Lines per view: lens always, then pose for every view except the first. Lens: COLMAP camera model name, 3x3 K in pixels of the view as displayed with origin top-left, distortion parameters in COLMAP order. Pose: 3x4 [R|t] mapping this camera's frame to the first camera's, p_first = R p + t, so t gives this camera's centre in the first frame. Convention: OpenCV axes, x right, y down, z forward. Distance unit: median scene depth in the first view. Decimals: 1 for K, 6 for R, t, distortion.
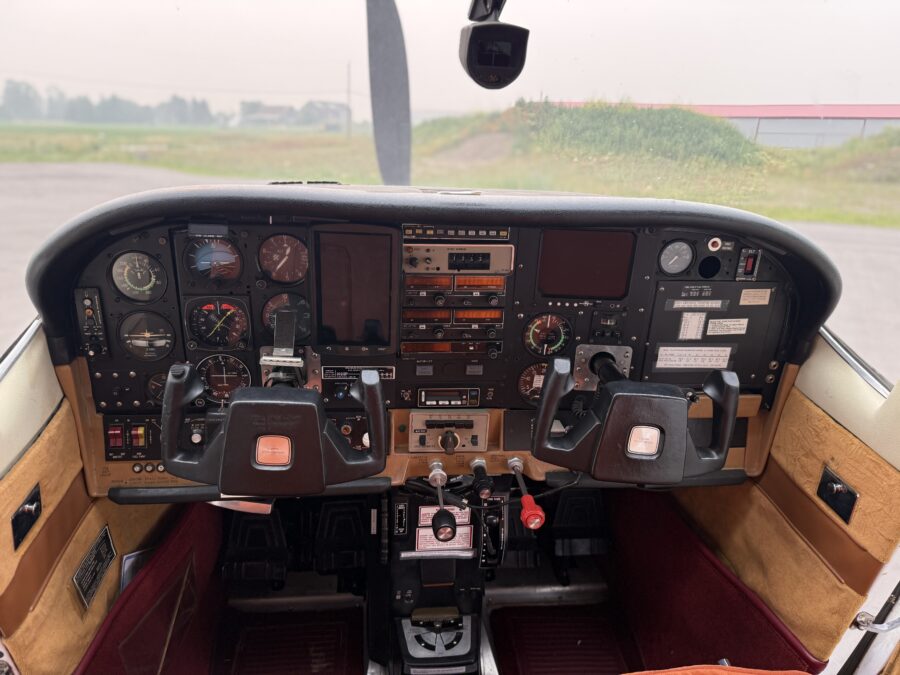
lens RADIAL K [[634.2, 0, 451.6], [0, 634.2, 338.8], [0, 0, 1]] dist [0.014140, -0.040861]
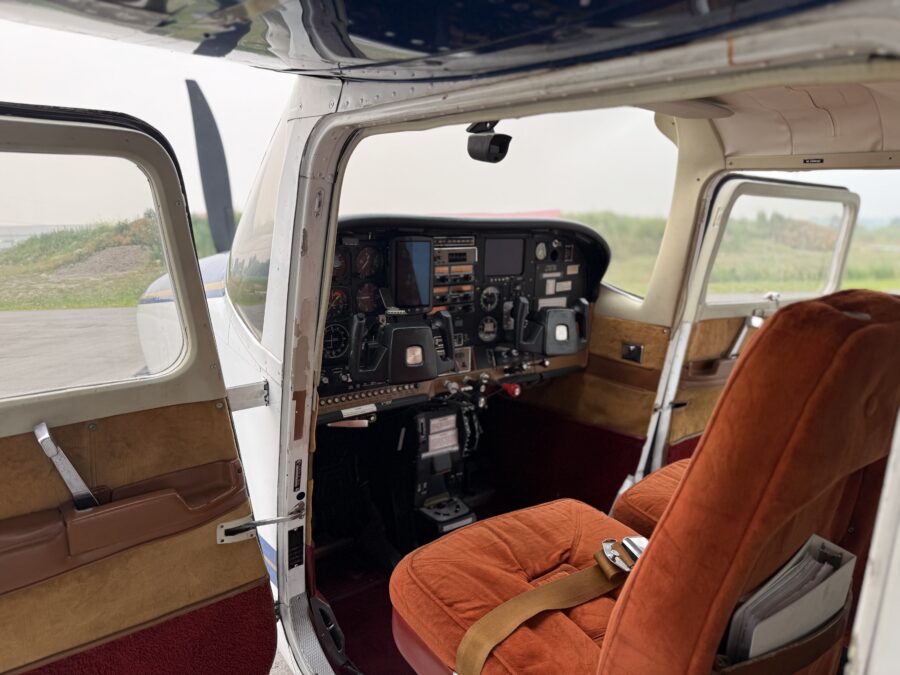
lens RADIAL K [[634.2, 0, 442.7], [0, 634.2, 339.2], [0, 0, 1]] dist [0.014140, -0.040861]
pose [[0.854881, -0.126072, 0.503273, -0.905863], [0.204018, 0.973568, -0.102671, 0.269930], [-0.477026, 0.190449, 0.858006, -0.473377]]
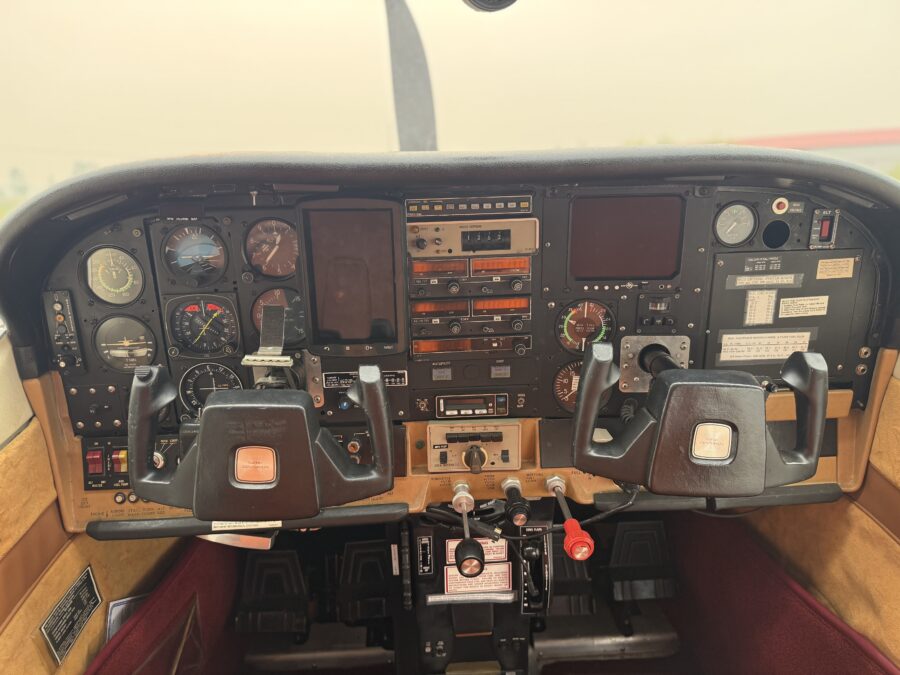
lens RADIAL K [[634.2, 0, 450.6], [0, 634.2, 334.9], [0, 0, 1]] dist [0.014140, -0.040861]
pose [[0.996094, -0.046169, -0.075268, 0.036287], [0.039828, 0.995698, -0.083665, 0.070471], [0.078807, 0.080340, 0.993647, 0.147033]]
